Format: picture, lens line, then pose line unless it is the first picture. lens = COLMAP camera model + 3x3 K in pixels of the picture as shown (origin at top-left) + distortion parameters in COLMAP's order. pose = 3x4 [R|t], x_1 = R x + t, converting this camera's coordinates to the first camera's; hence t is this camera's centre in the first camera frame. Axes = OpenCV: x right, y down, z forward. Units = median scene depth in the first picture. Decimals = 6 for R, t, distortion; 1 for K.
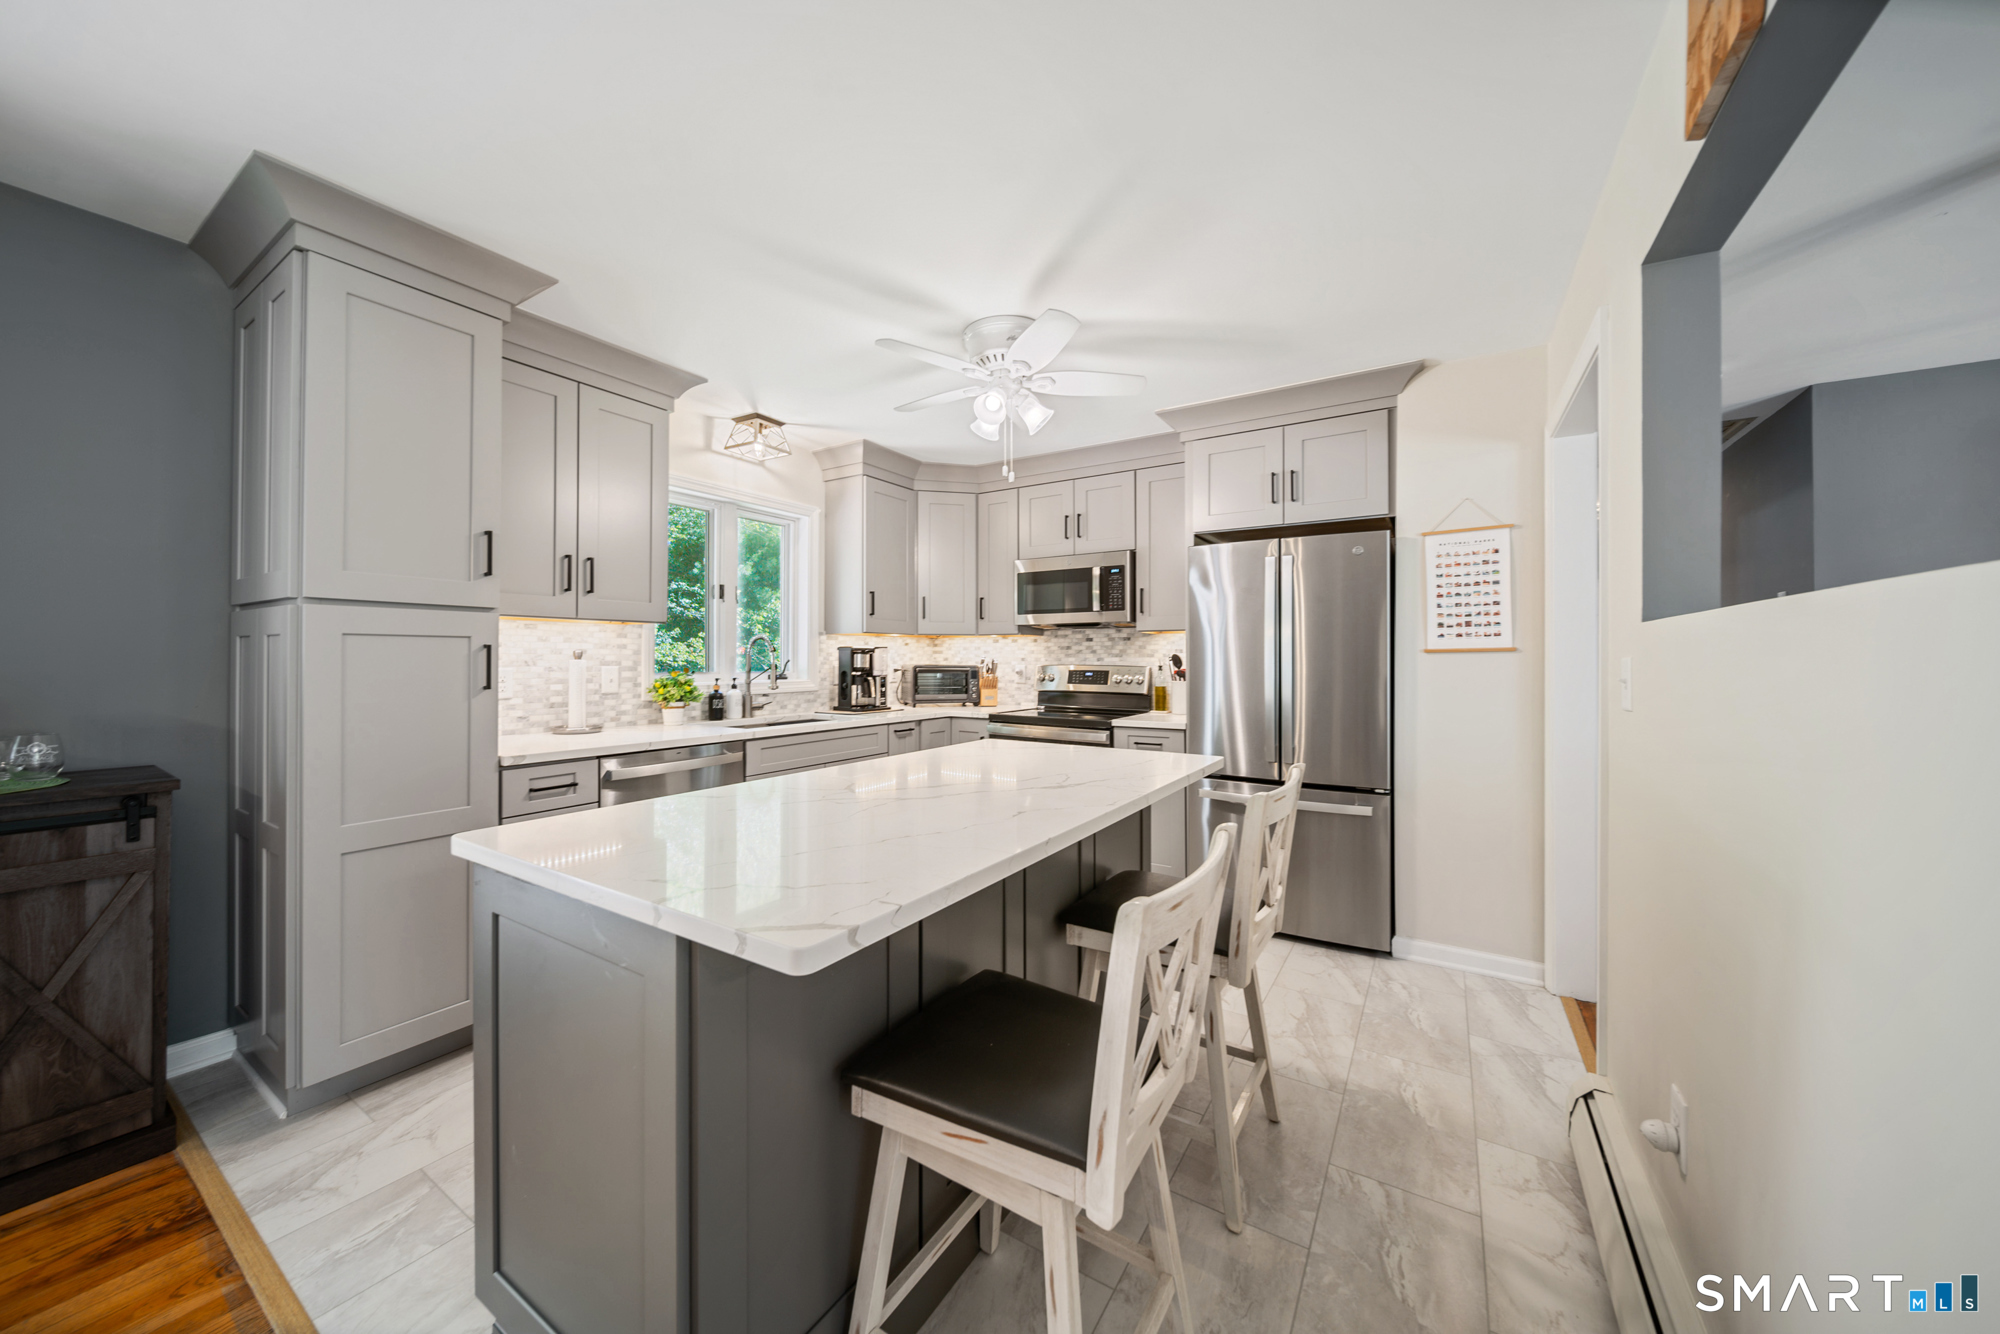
lens RADIAL K [[704.8, 0, 996.1], [0, 704.8, 655.7], [0, 0, 1]] dist [-0.000549, -0.000093]
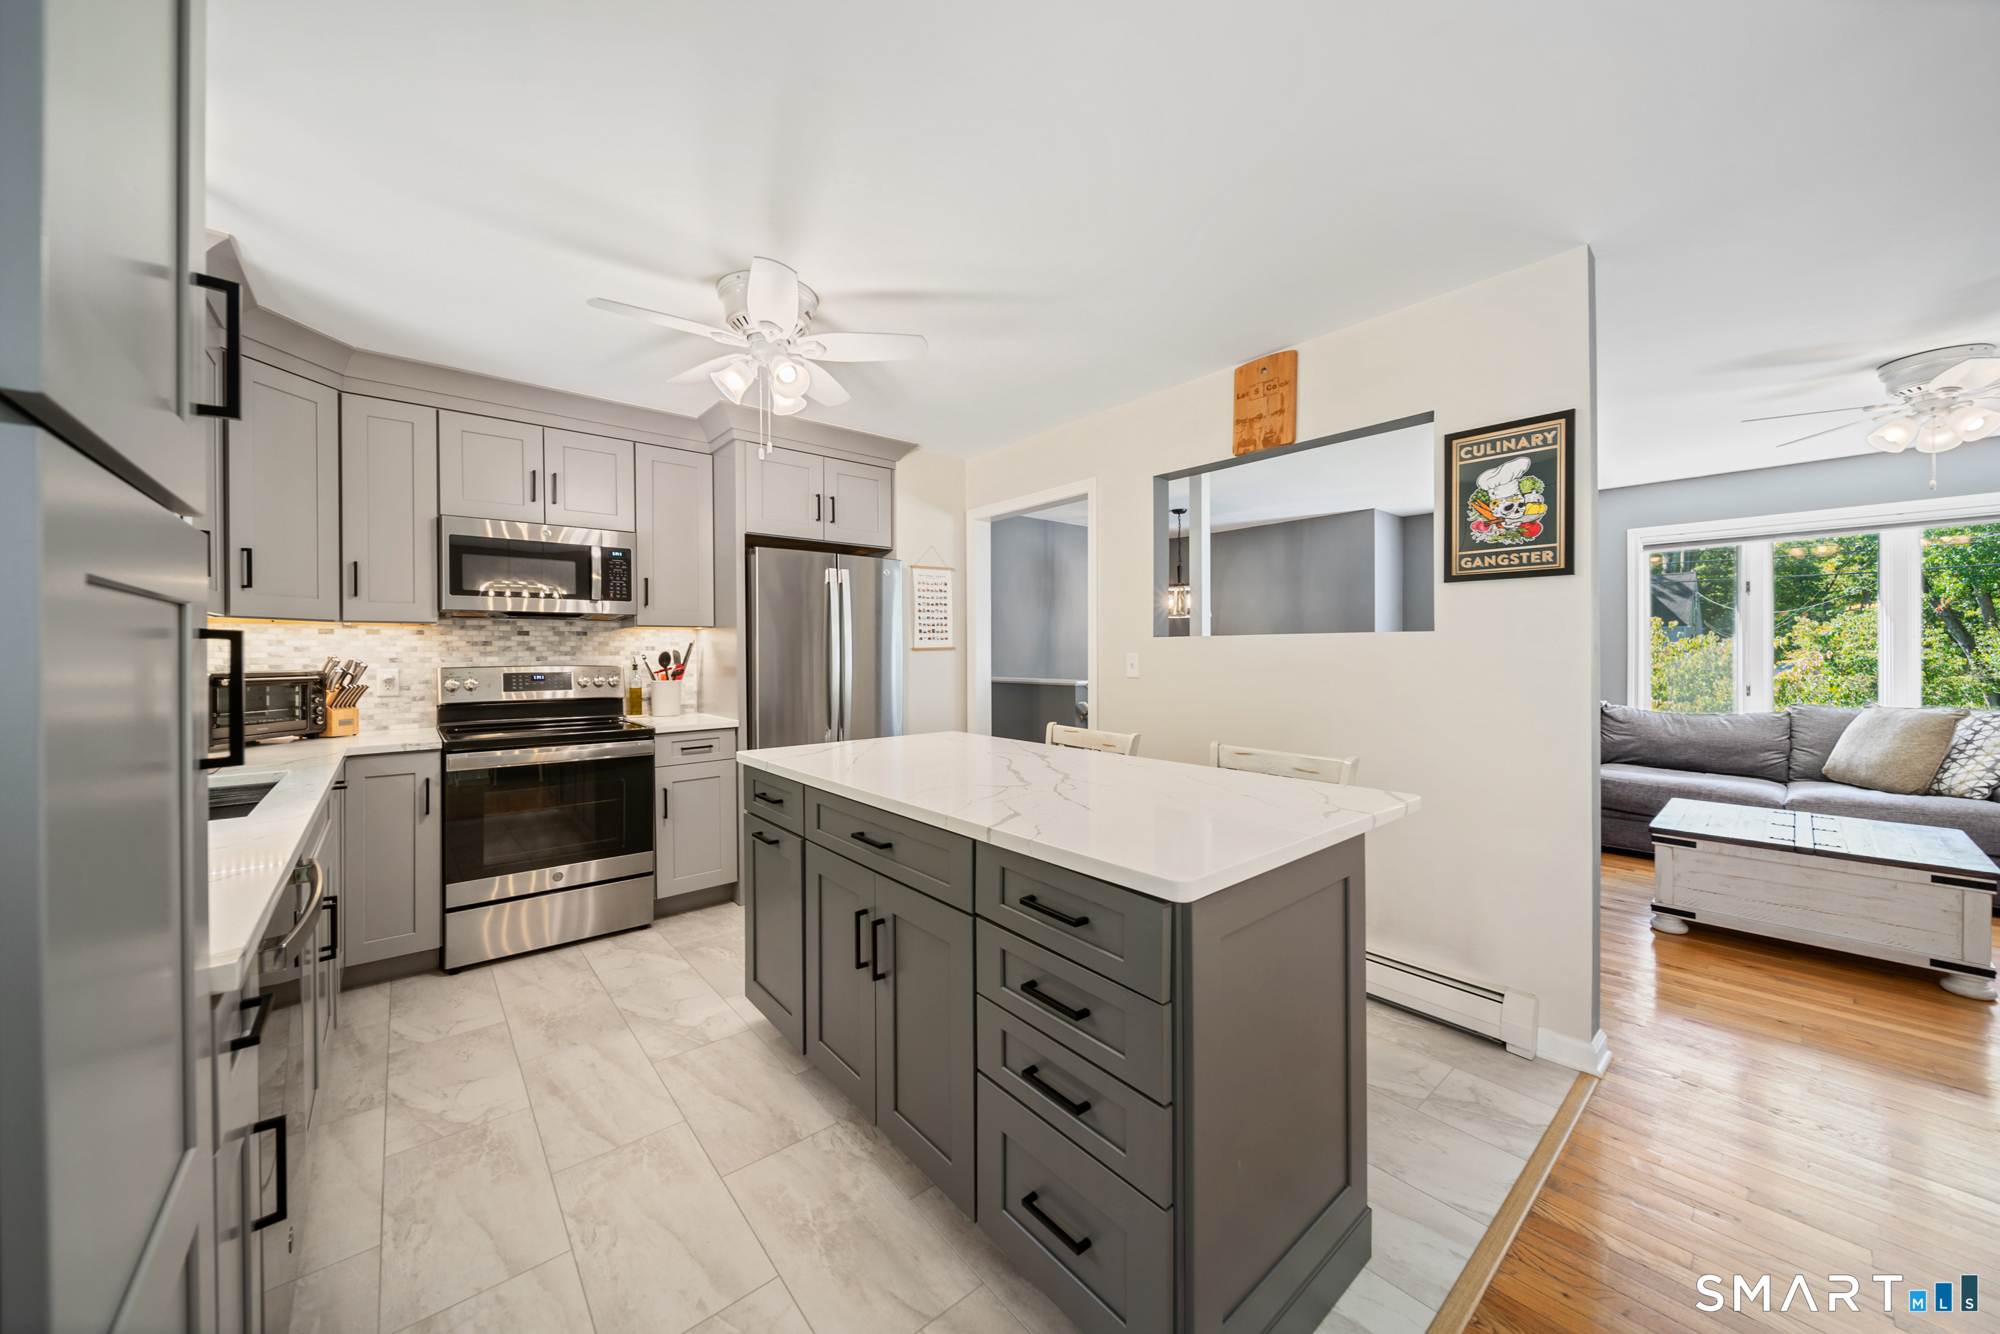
lens RADIAL K [[704.8, 0, 996.1], [0, 704.8, 655.7], [0, 0, 1]] dist [-0.000549, -0.000093]
pose [[0.300825, -0.008839, 0.953638, -0.567661], [0.002514, 0.999961, 0.008476, -0.004272], [-0.953676, -0.000152, 0.300836, 0.341646]]
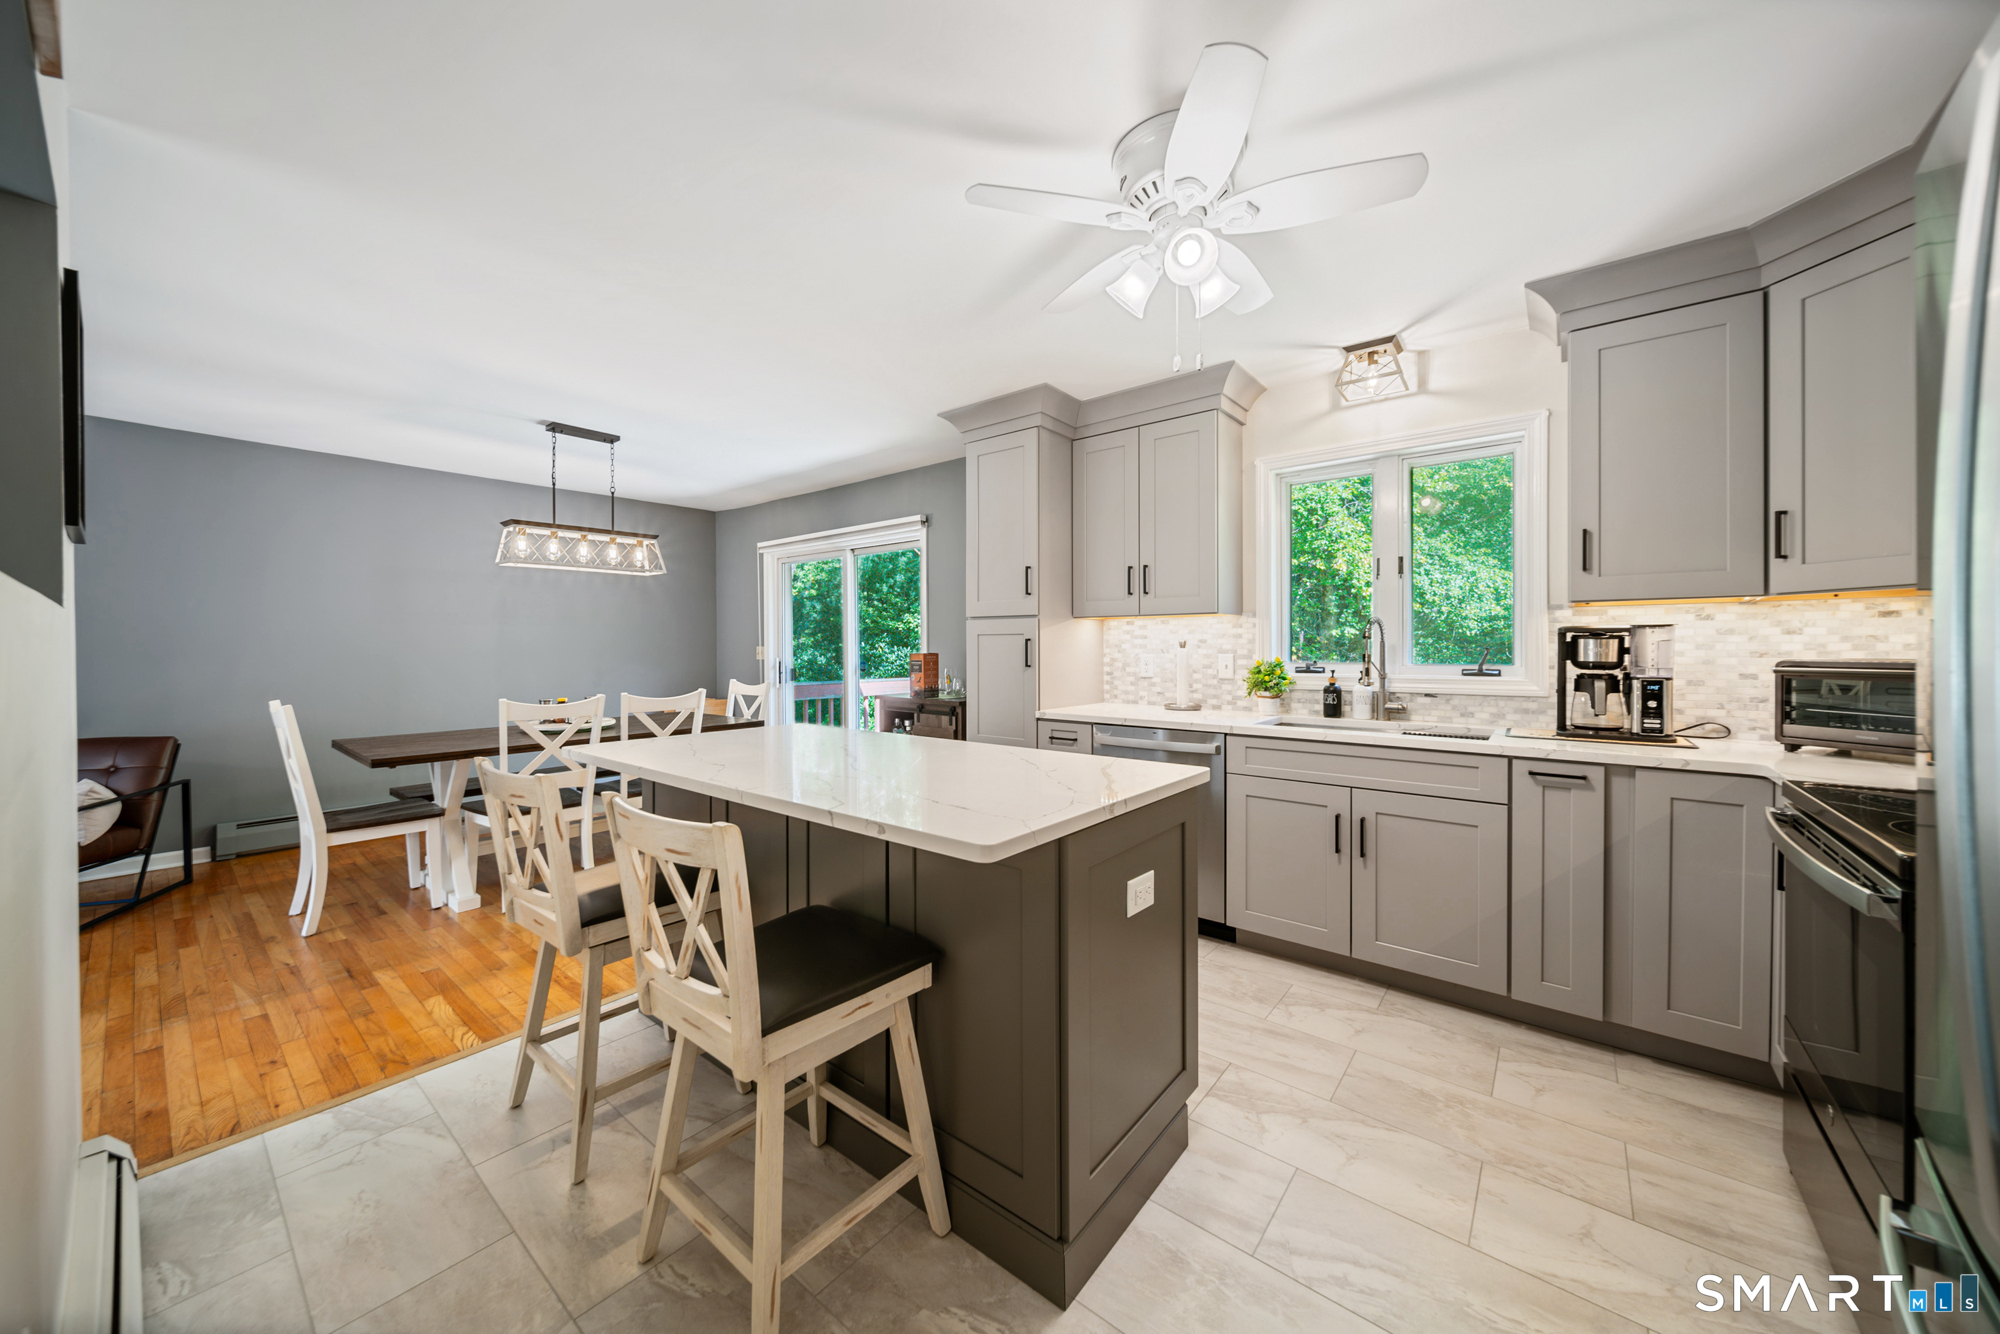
lens RADIAL K [[704.8, 0, 996.1], [0, 704.8, 655.7], [0, 0, 1]] dist [-0.000549, -0.000093]
pose [[-0.118124, 0.012439, -0.992921, 0.517890], [0.007080, 0.999907, 0.011685, 0.001646], [0.992974, -0.005649, -0.118201, 0.681558]]
